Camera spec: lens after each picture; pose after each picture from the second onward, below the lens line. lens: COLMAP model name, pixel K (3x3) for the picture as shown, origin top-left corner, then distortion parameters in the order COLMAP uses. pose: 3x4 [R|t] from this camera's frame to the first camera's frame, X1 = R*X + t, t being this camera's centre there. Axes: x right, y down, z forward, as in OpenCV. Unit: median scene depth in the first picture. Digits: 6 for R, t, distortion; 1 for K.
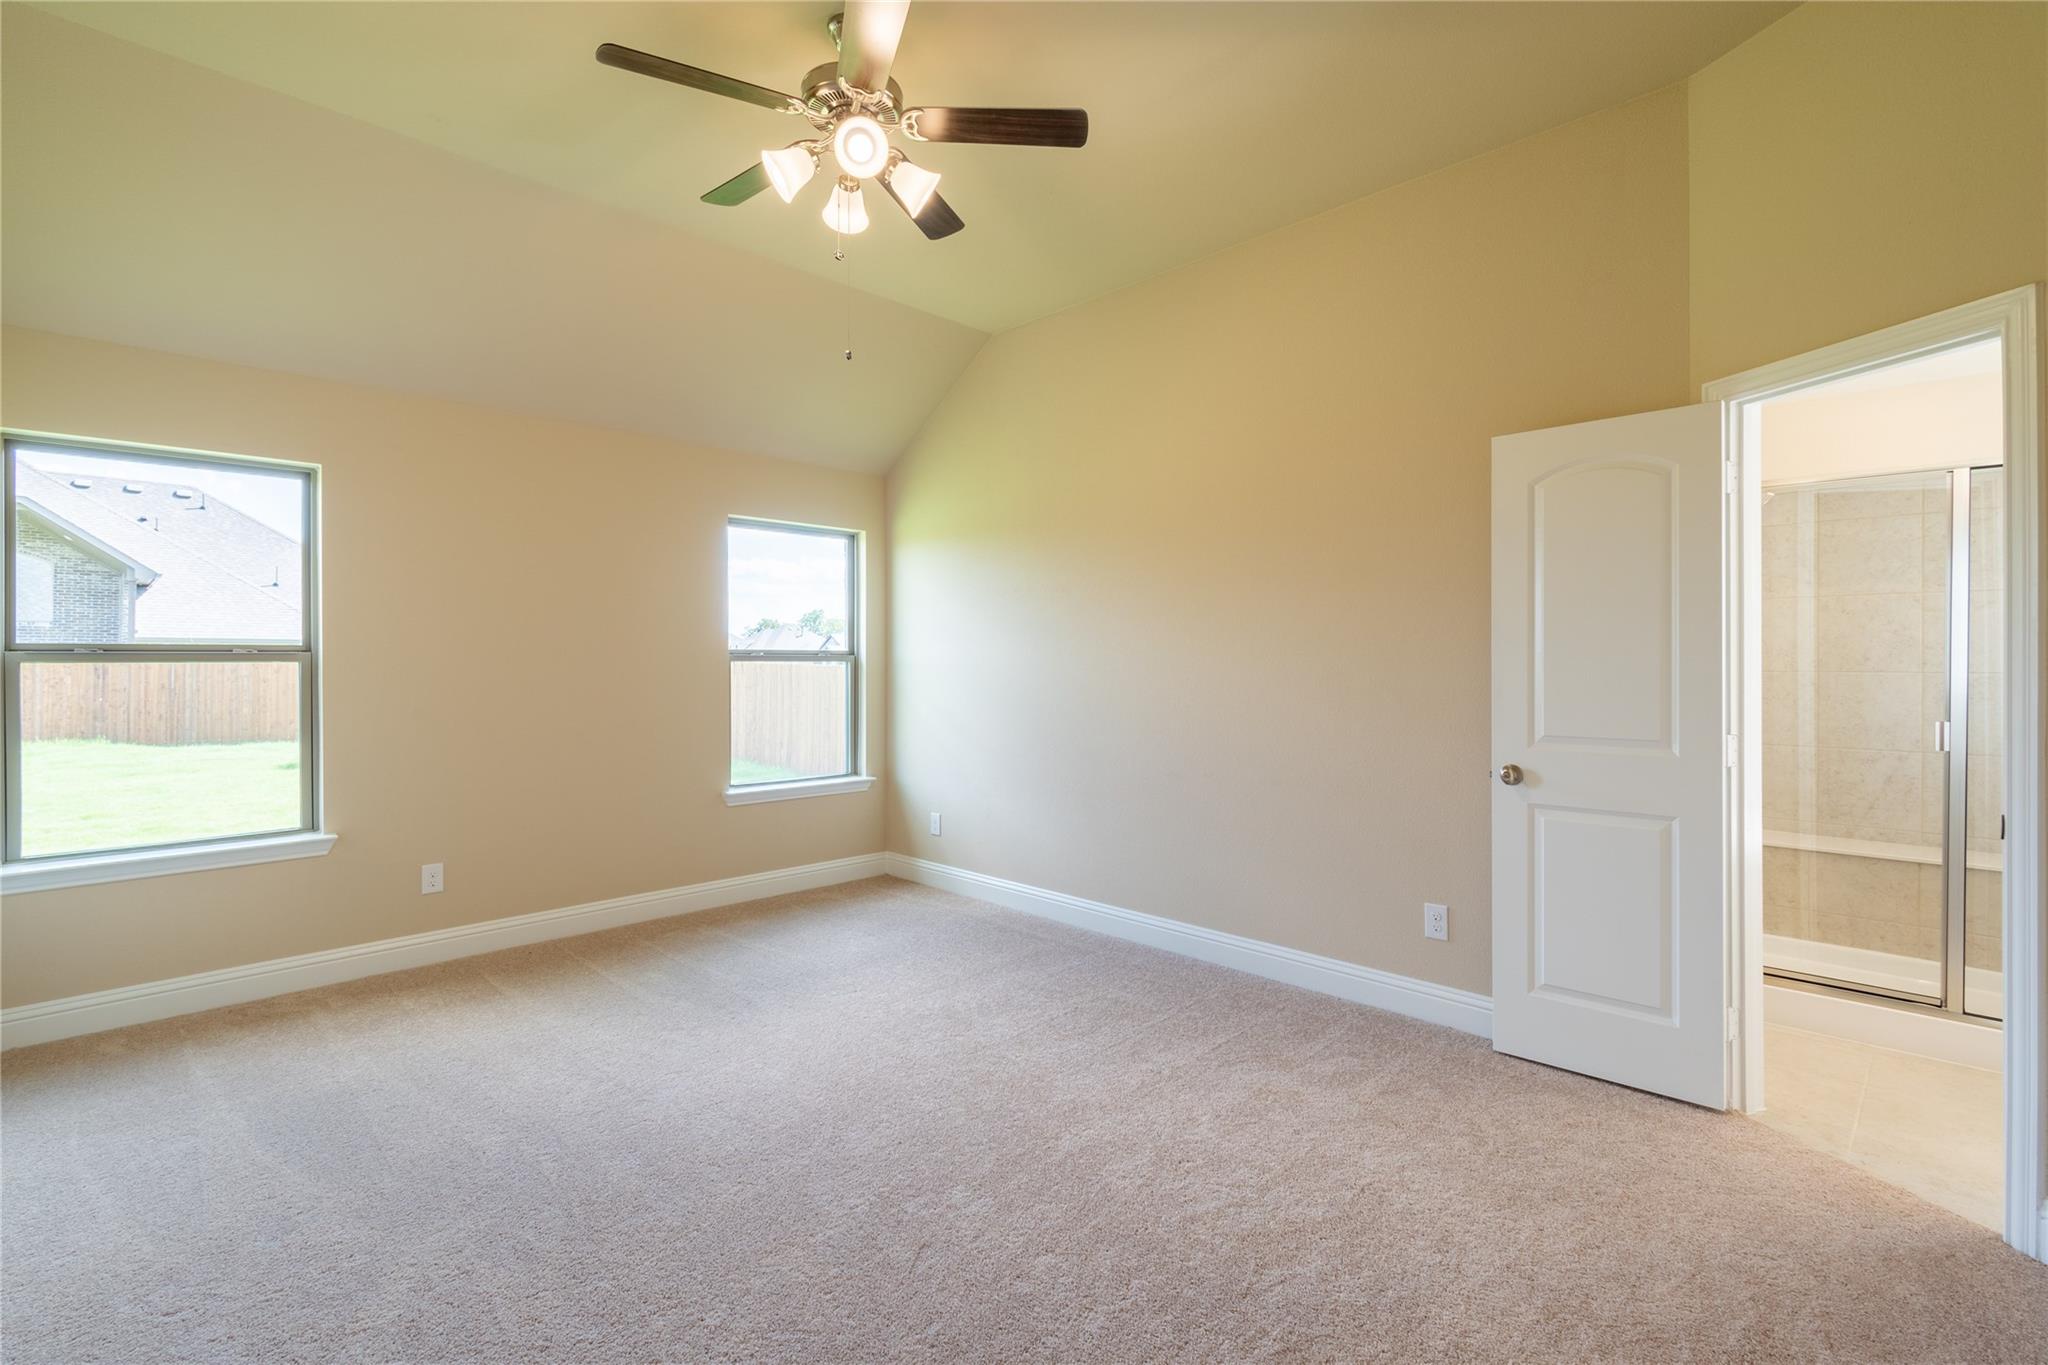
lens RADIAL K [[948.9, 0, 1025.2], [0, 948.9, 669.2], [0, 0, 1]] dist [0.000406, 0.000263]
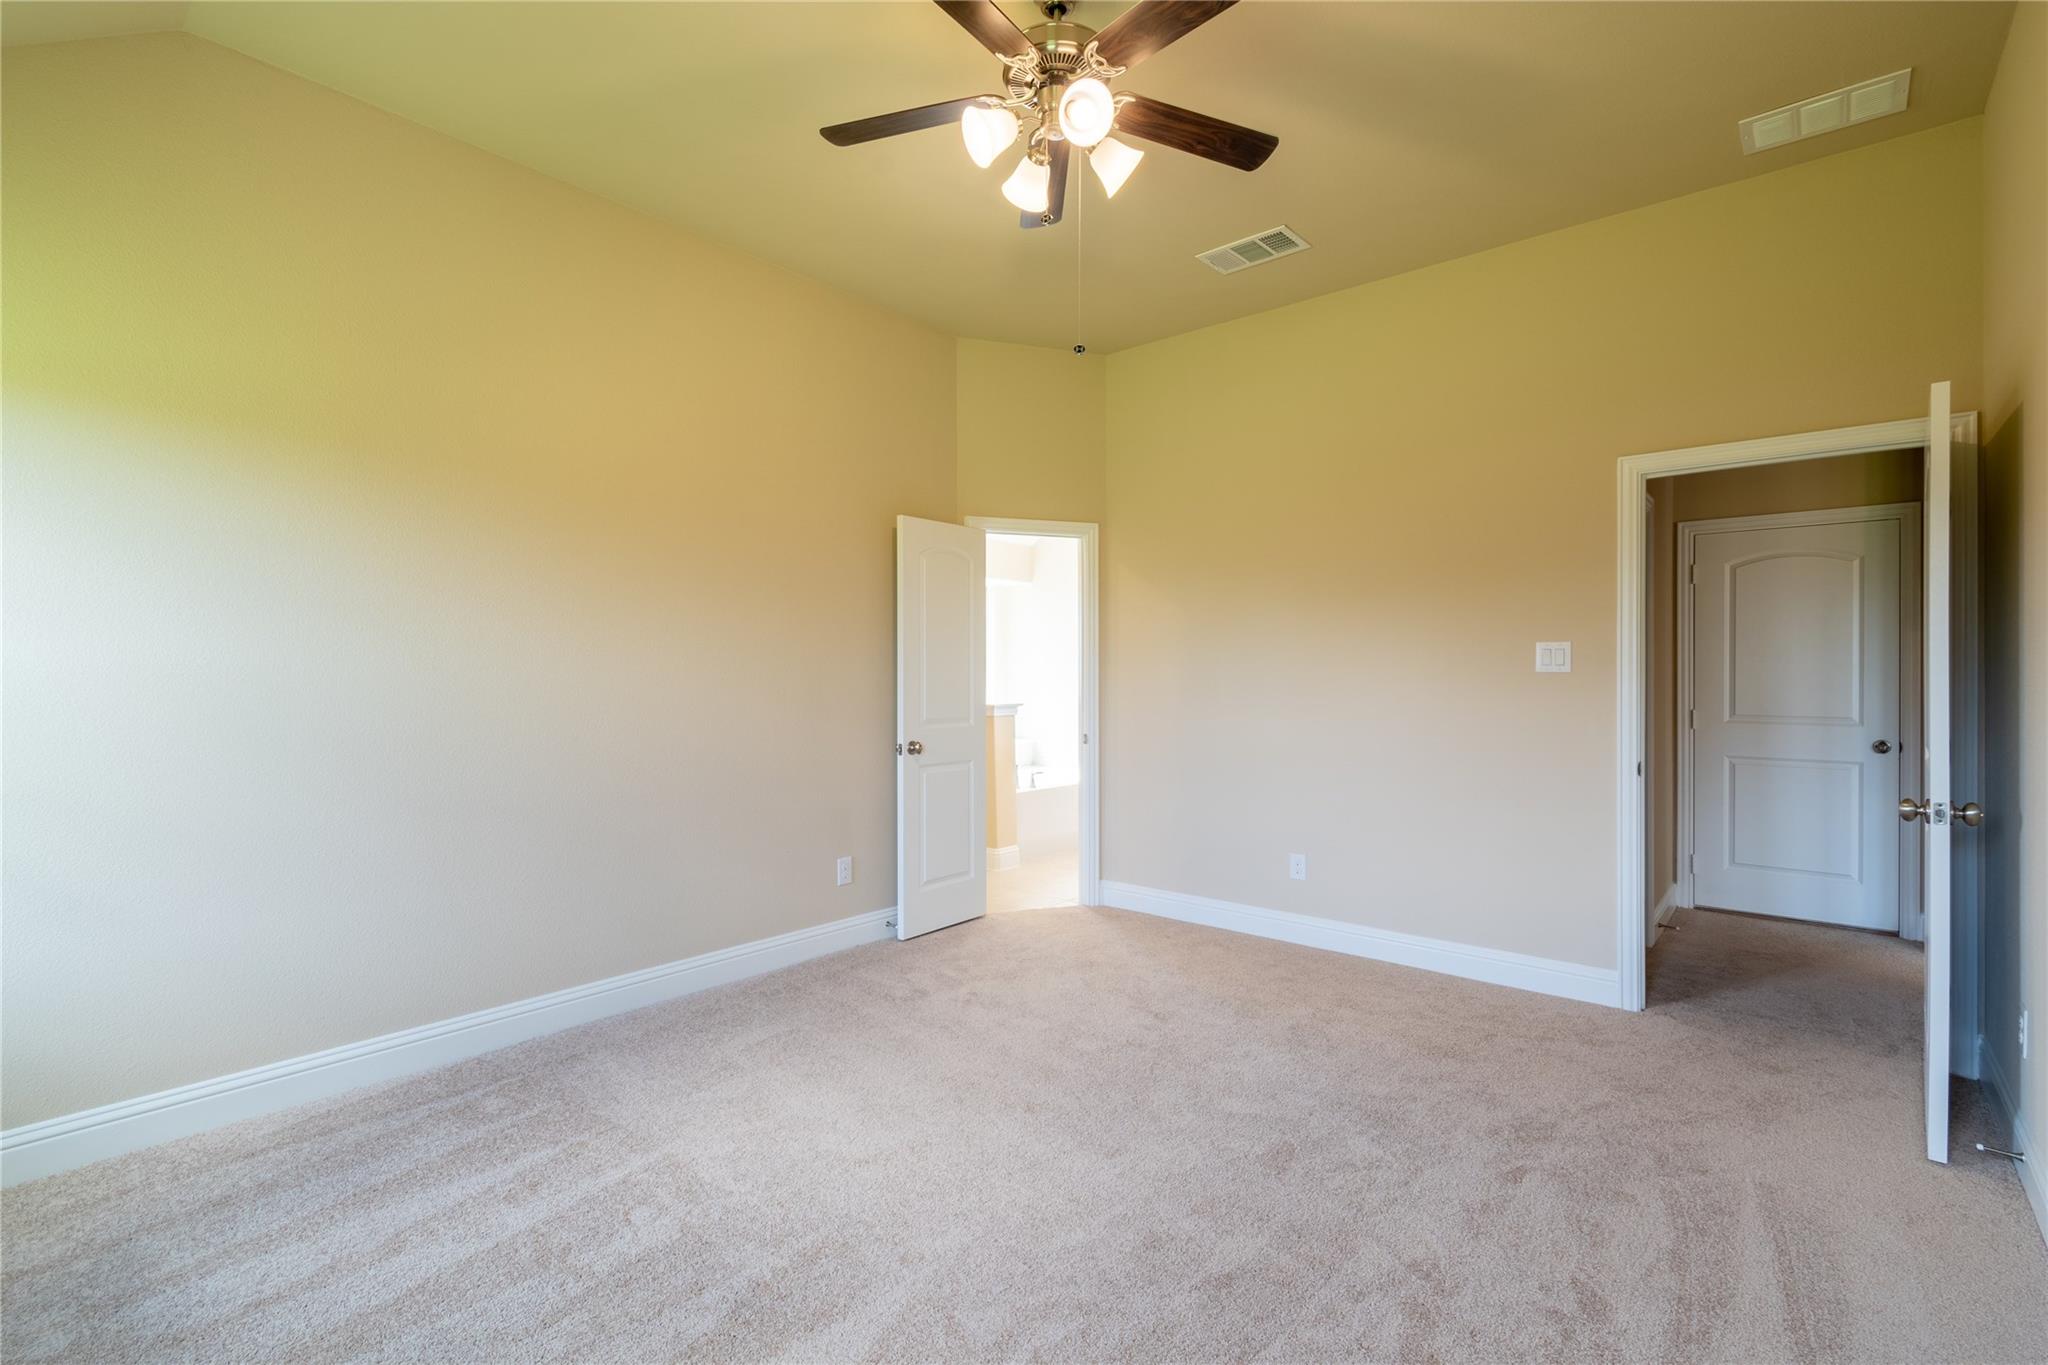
lens RADIAL K [[948.9, 0, 1025.2], [0, 948.9, 669.2], [0, 0, 1]] dist [0.000406, 0.000263]
pose [[-0.086567, -0.003677, 0.996239, -0.746194], [0.003994, 0.999984, 0.004038, -0.013172], [-0.996238, 0.004328, -0.086551, 0.728605]]
